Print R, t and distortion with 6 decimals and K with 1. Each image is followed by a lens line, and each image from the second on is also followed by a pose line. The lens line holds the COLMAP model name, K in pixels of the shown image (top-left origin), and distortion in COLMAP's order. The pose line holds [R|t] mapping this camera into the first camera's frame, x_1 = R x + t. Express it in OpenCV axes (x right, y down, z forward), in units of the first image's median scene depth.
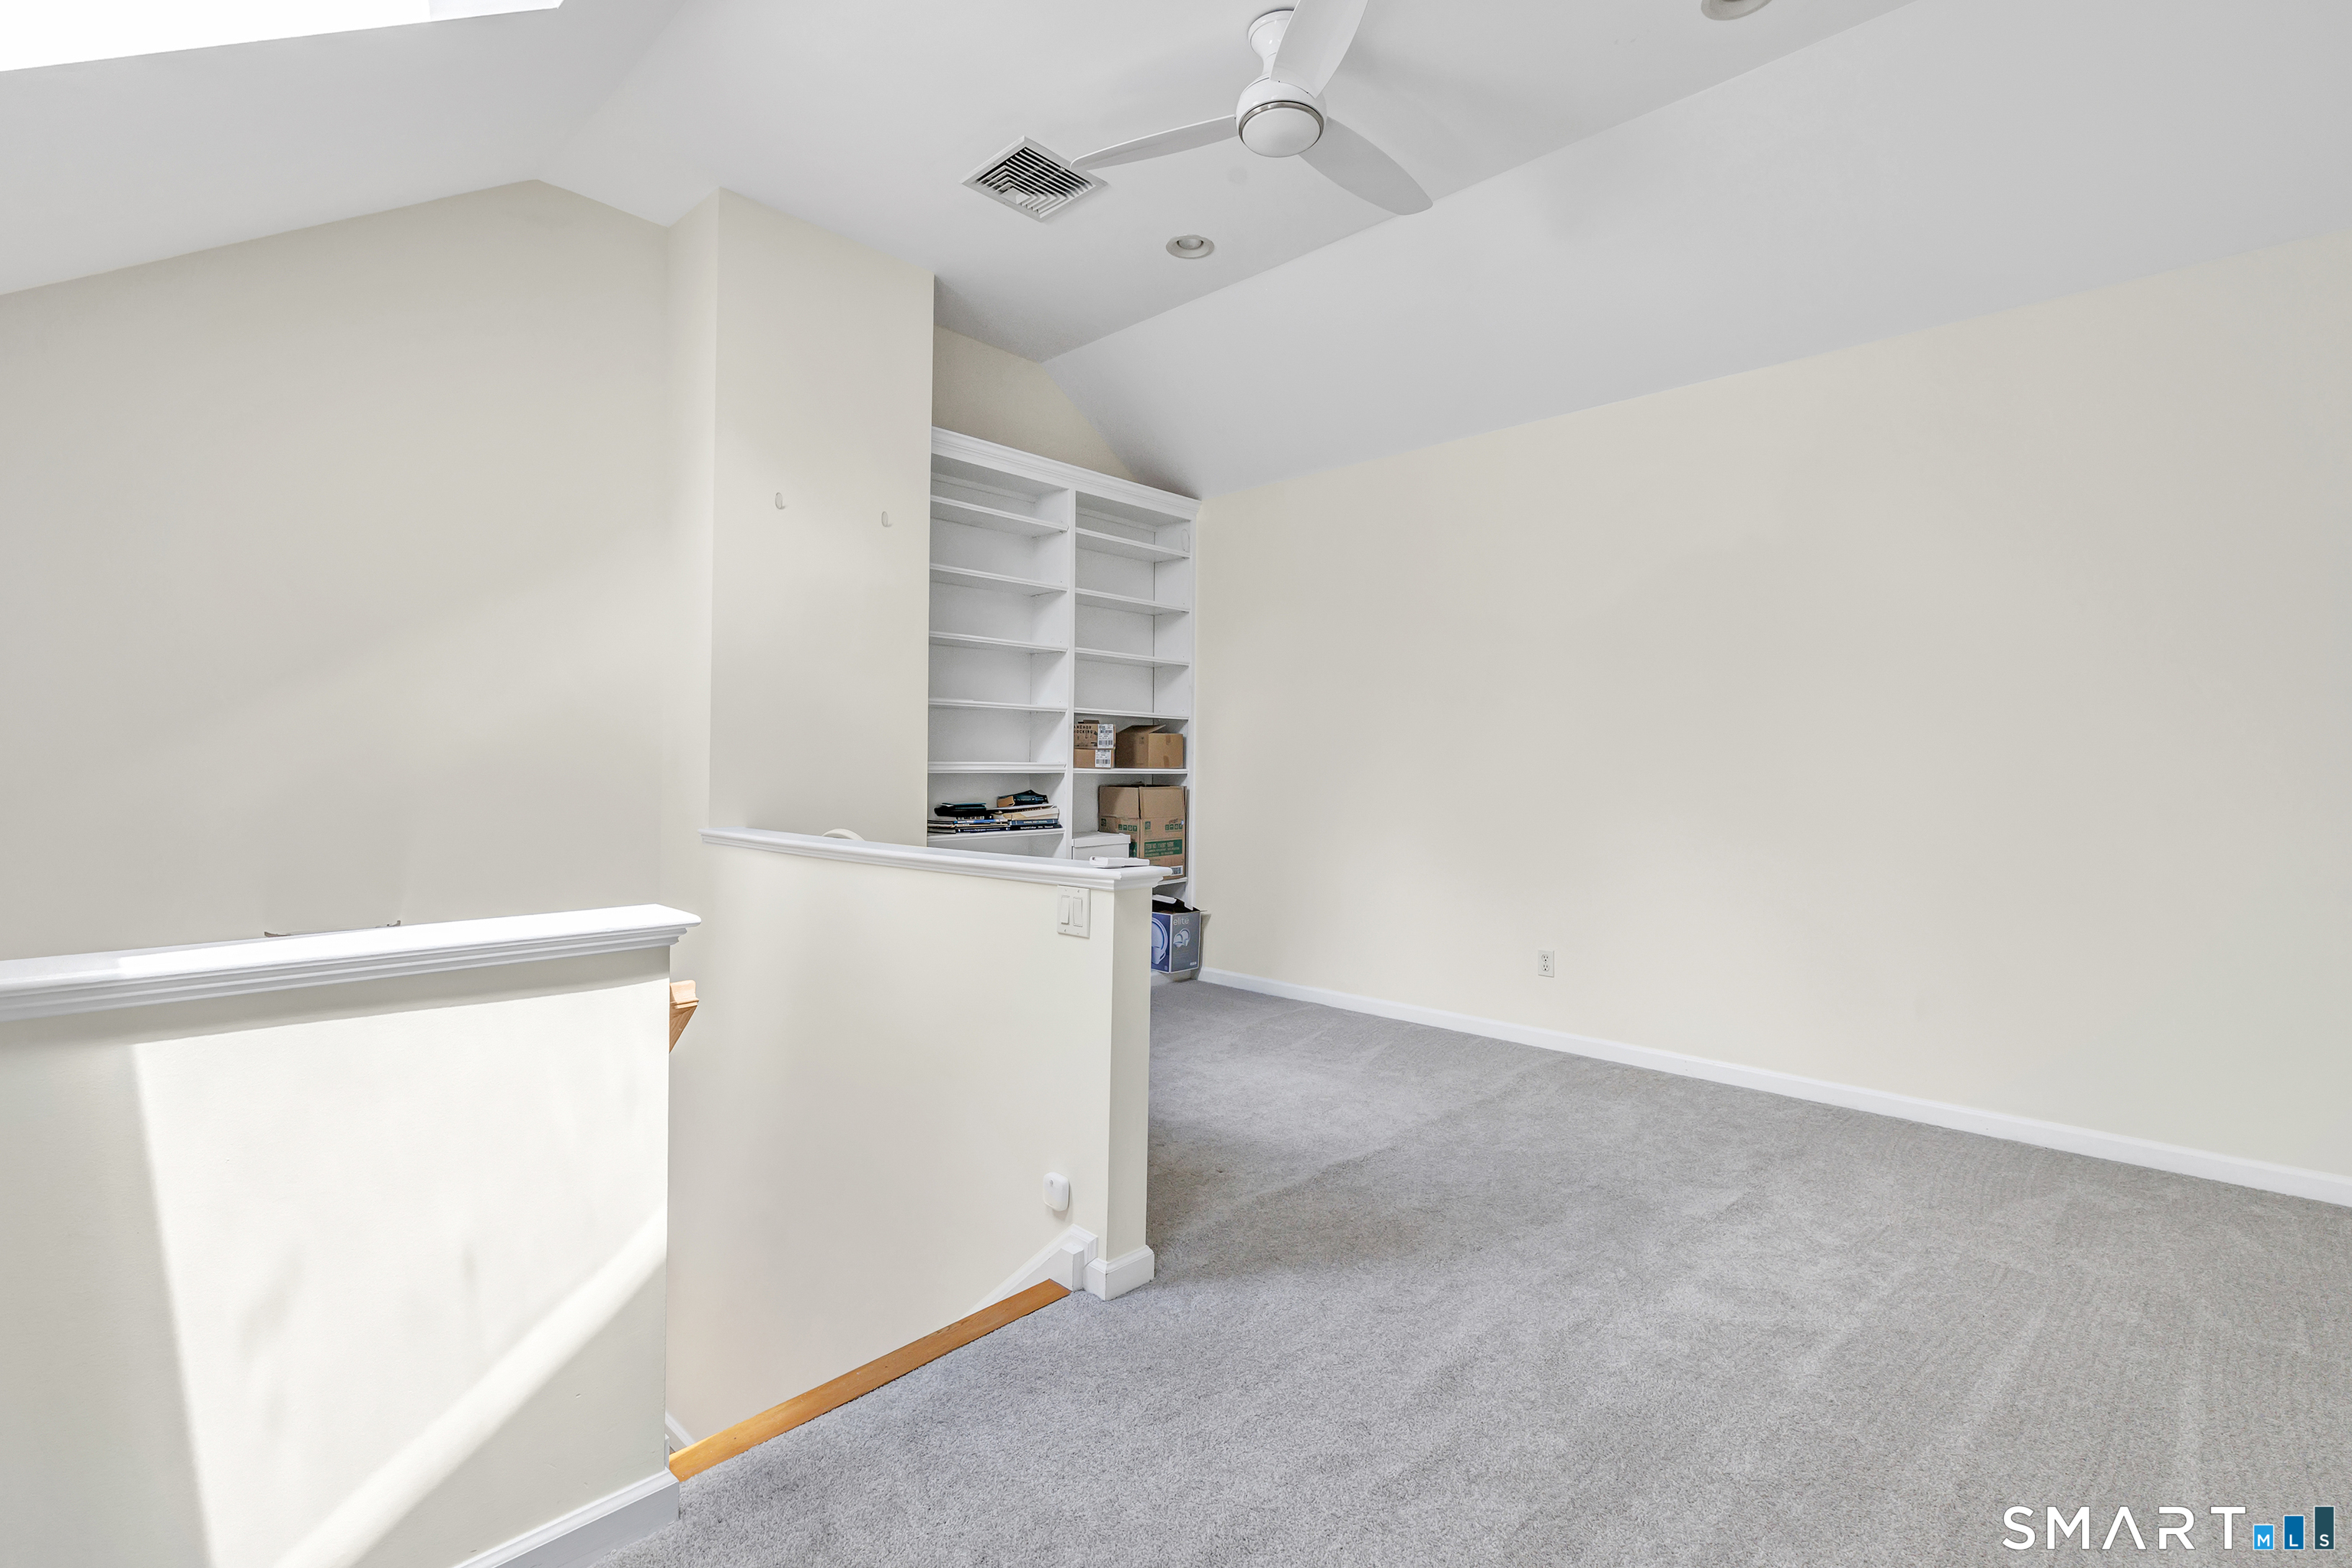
lens RADIAL K [[1049.9, 0, 1168.2], [0, 1049.9, 783.5], [0, 0, 1]] dist [0.003005, -0.001010]
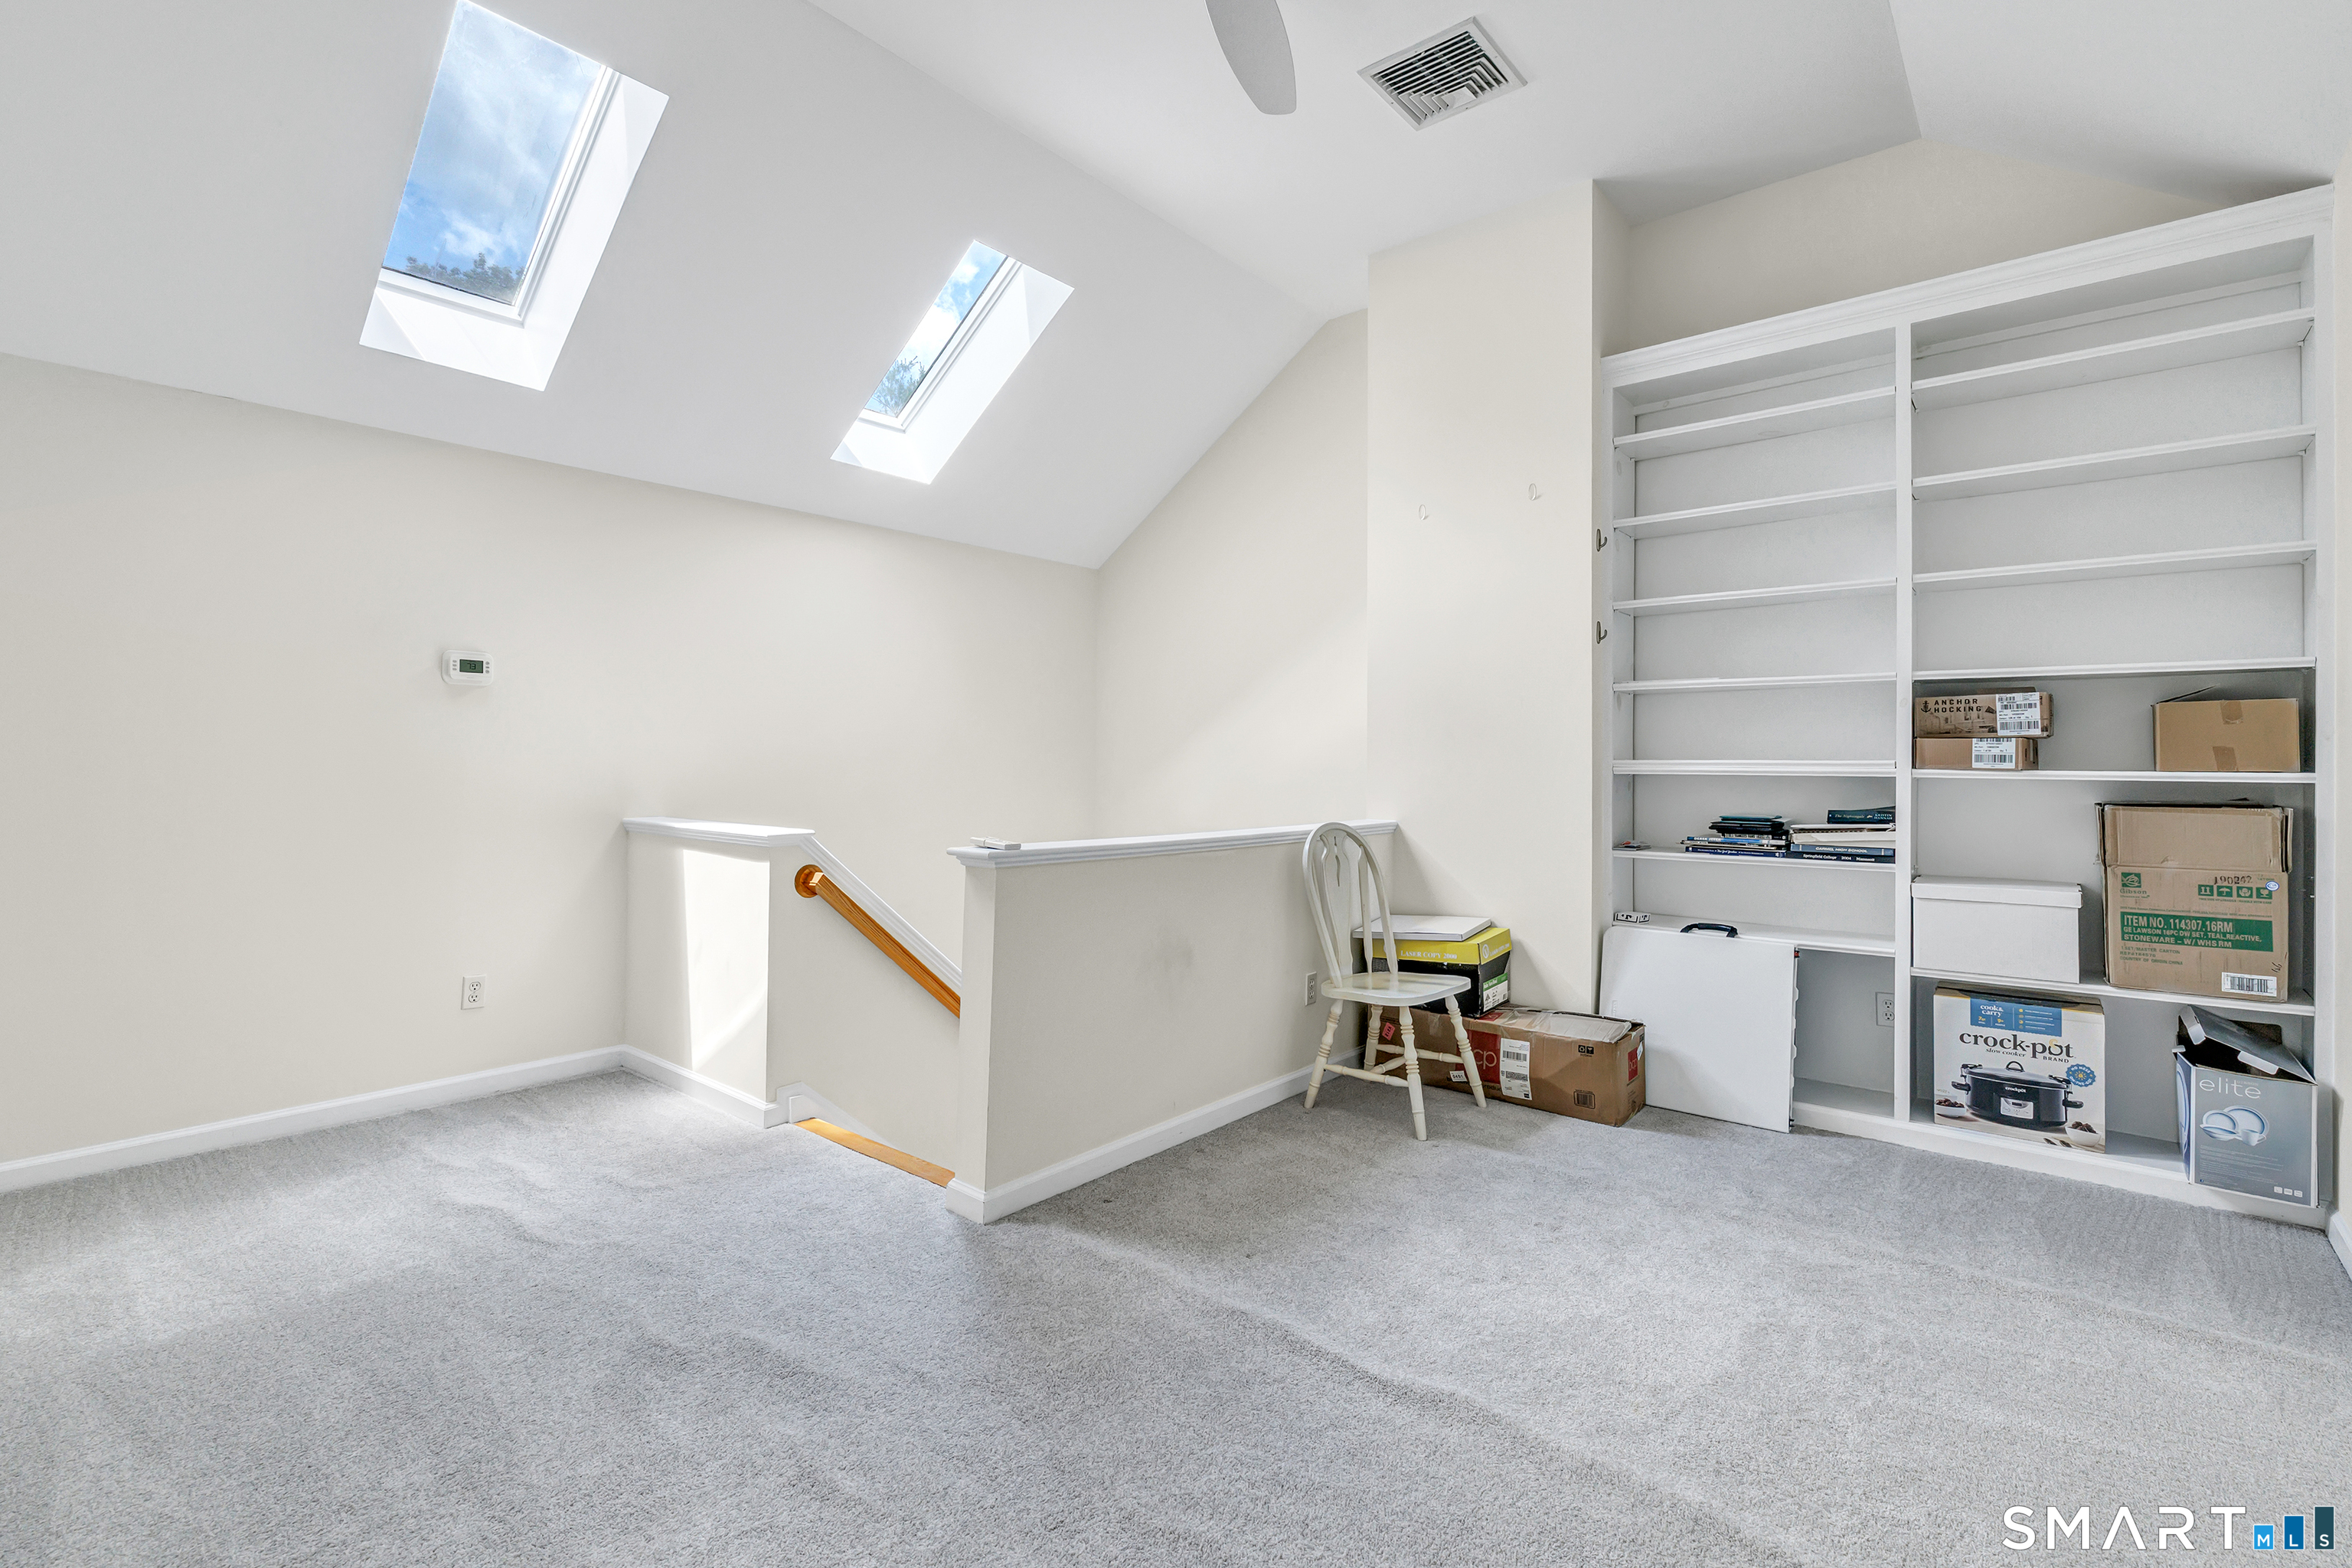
lens RADIAL K [[1049.9, 0, 1171.9], [0, 1049.9, 767.4], [0, 0, 1]] dist [0.003005, -0.001010]
pose [[0.071859, -0.000608, -0.997415, 0.504794], [-0.022797, 0.999738, -0.002252, -0.004318], [0.997154, 0.022900, 0.071826, 0.522139]]
